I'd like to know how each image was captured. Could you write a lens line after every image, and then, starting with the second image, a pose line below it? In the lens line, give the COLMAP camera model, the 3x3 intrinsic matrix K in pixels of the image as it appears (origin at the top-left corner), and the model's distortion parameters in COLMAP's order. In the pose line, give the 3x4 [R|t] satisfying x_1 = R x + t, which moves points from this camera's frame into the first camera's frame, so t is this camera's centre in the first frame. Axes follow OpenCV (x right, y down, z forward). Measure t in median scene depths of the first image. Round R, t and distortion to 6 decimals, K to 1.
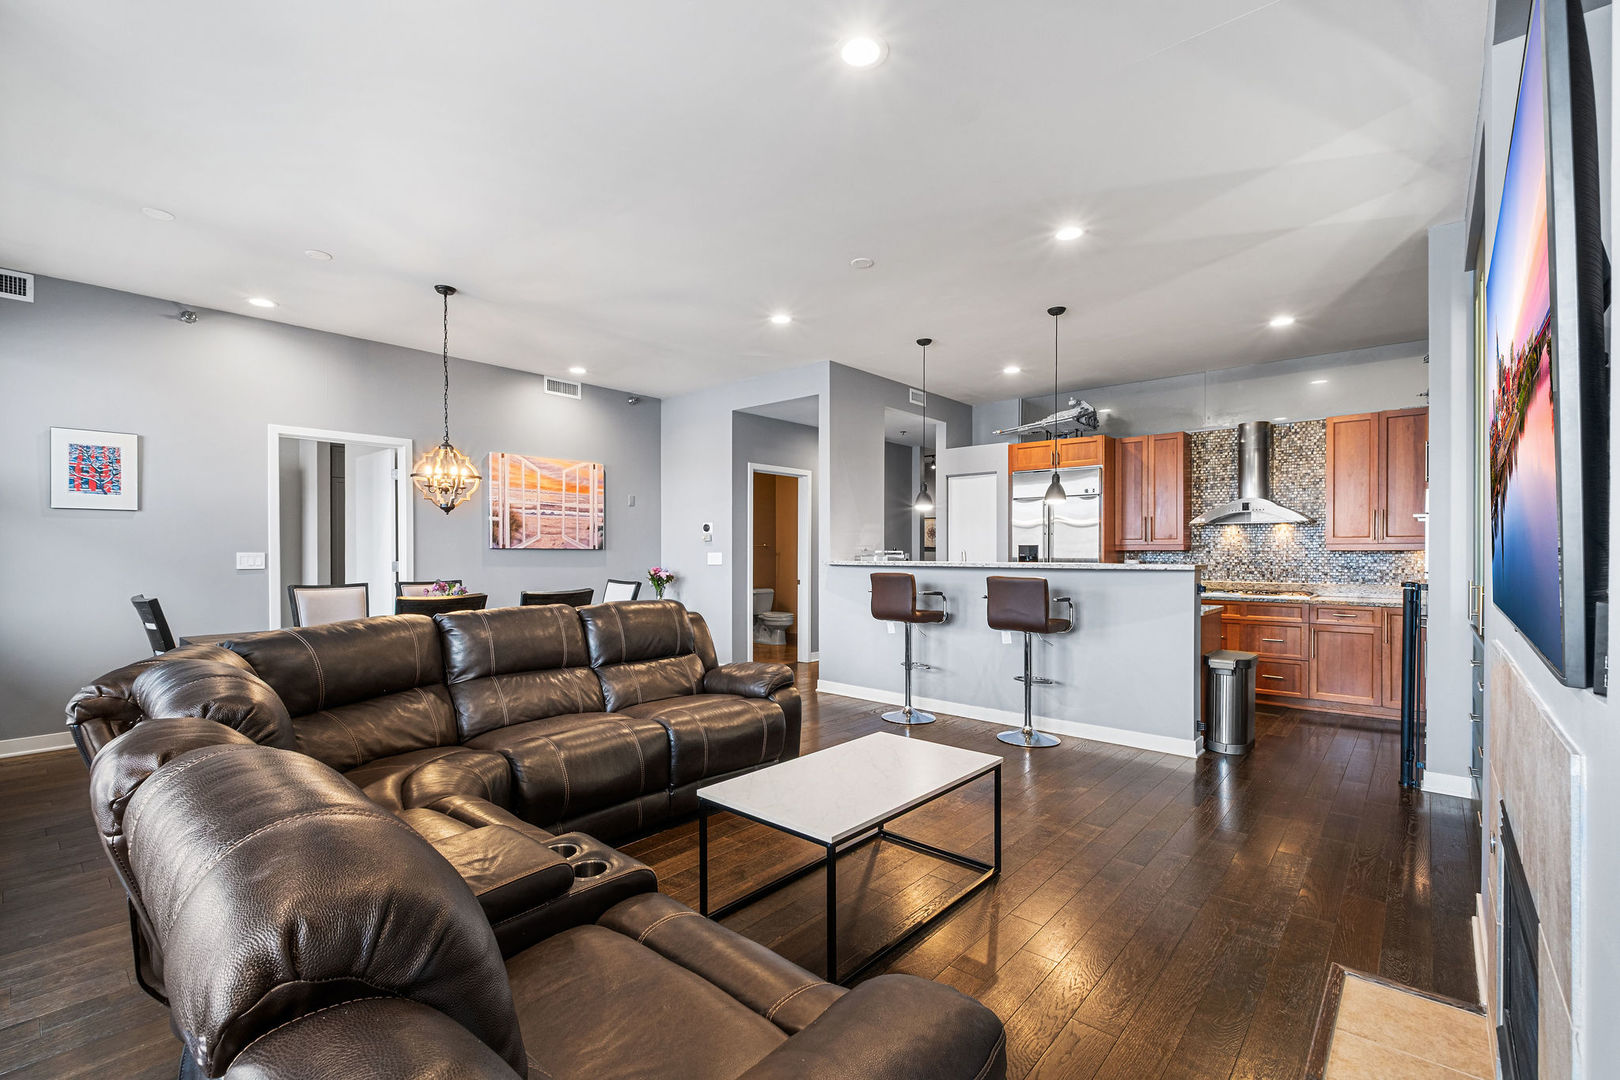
lens RADIAL K [[702.3, 0, 810.5], [0, 702.3, 543.2], [0, 0, 1]] dist [0.000294, -0.001190]
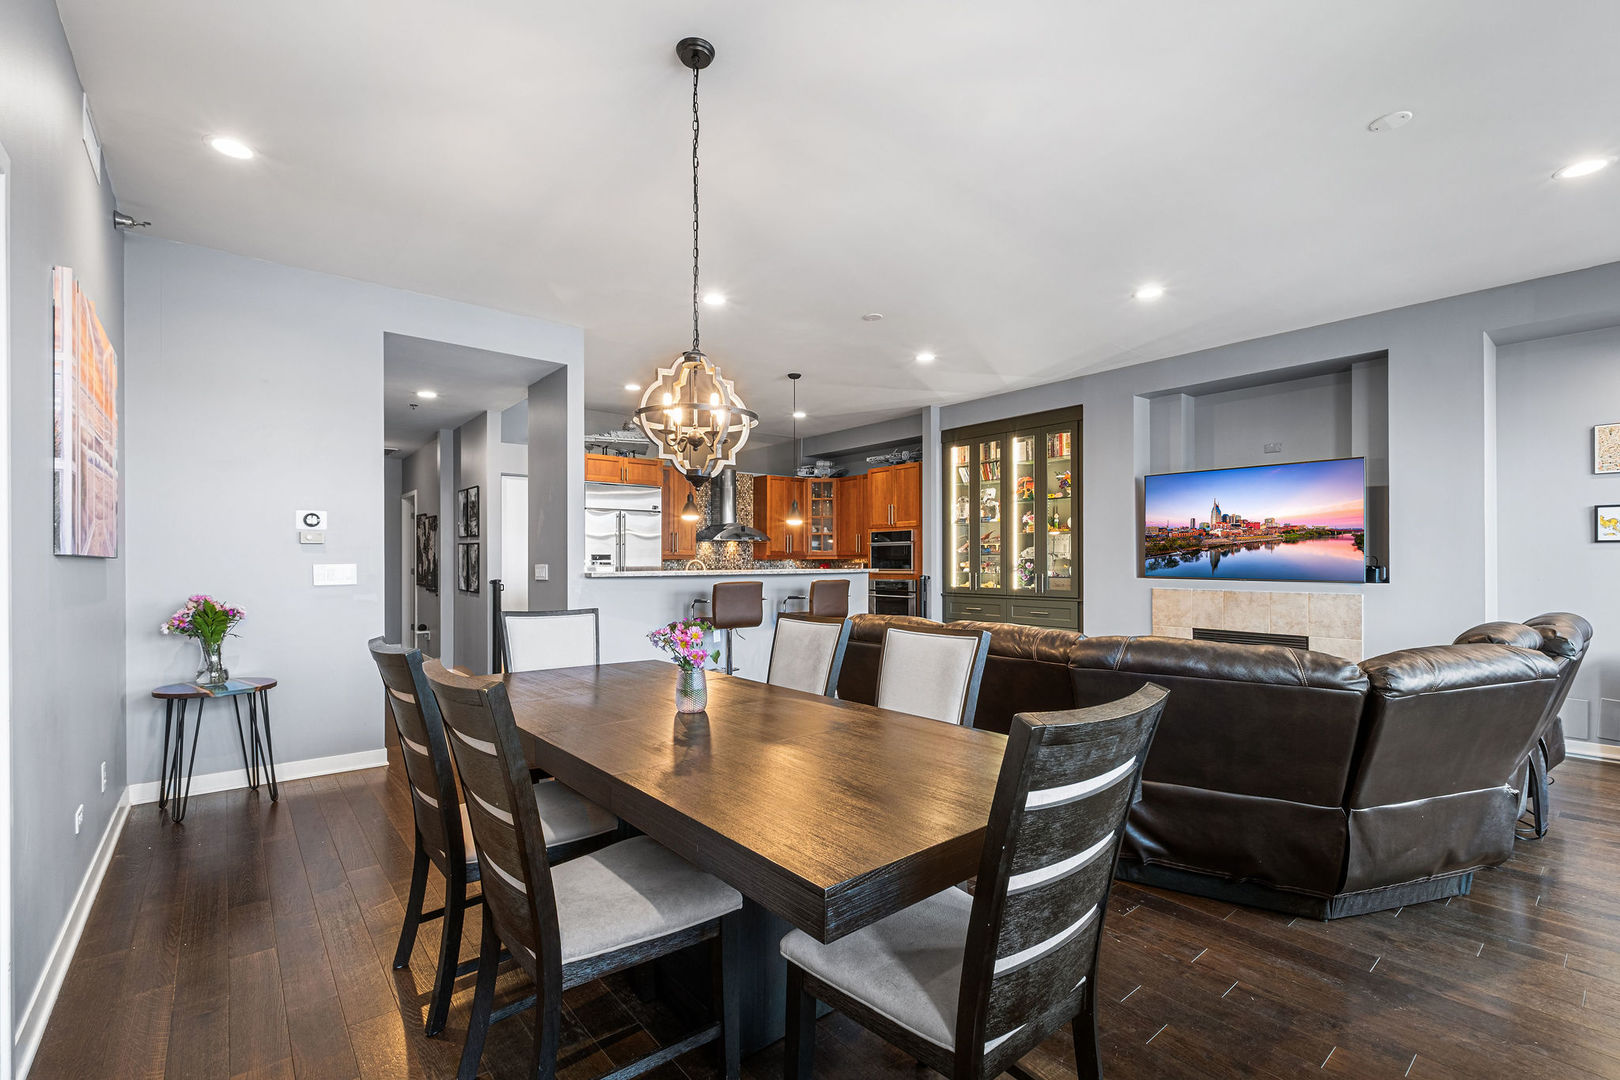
lens RADIAL K [[702.3, 0, 806.8], [0, 702.3, 553.2], [0, 0, 1]] dist [0.000294, -0.001190]
pose [[0.189637, 0.006803, 0.981831, -0.653884], [-0.004834, 0.999970, -0.005995, 0.006187], [-0.981842, -0.003609, 0.189664, 0.529770]]
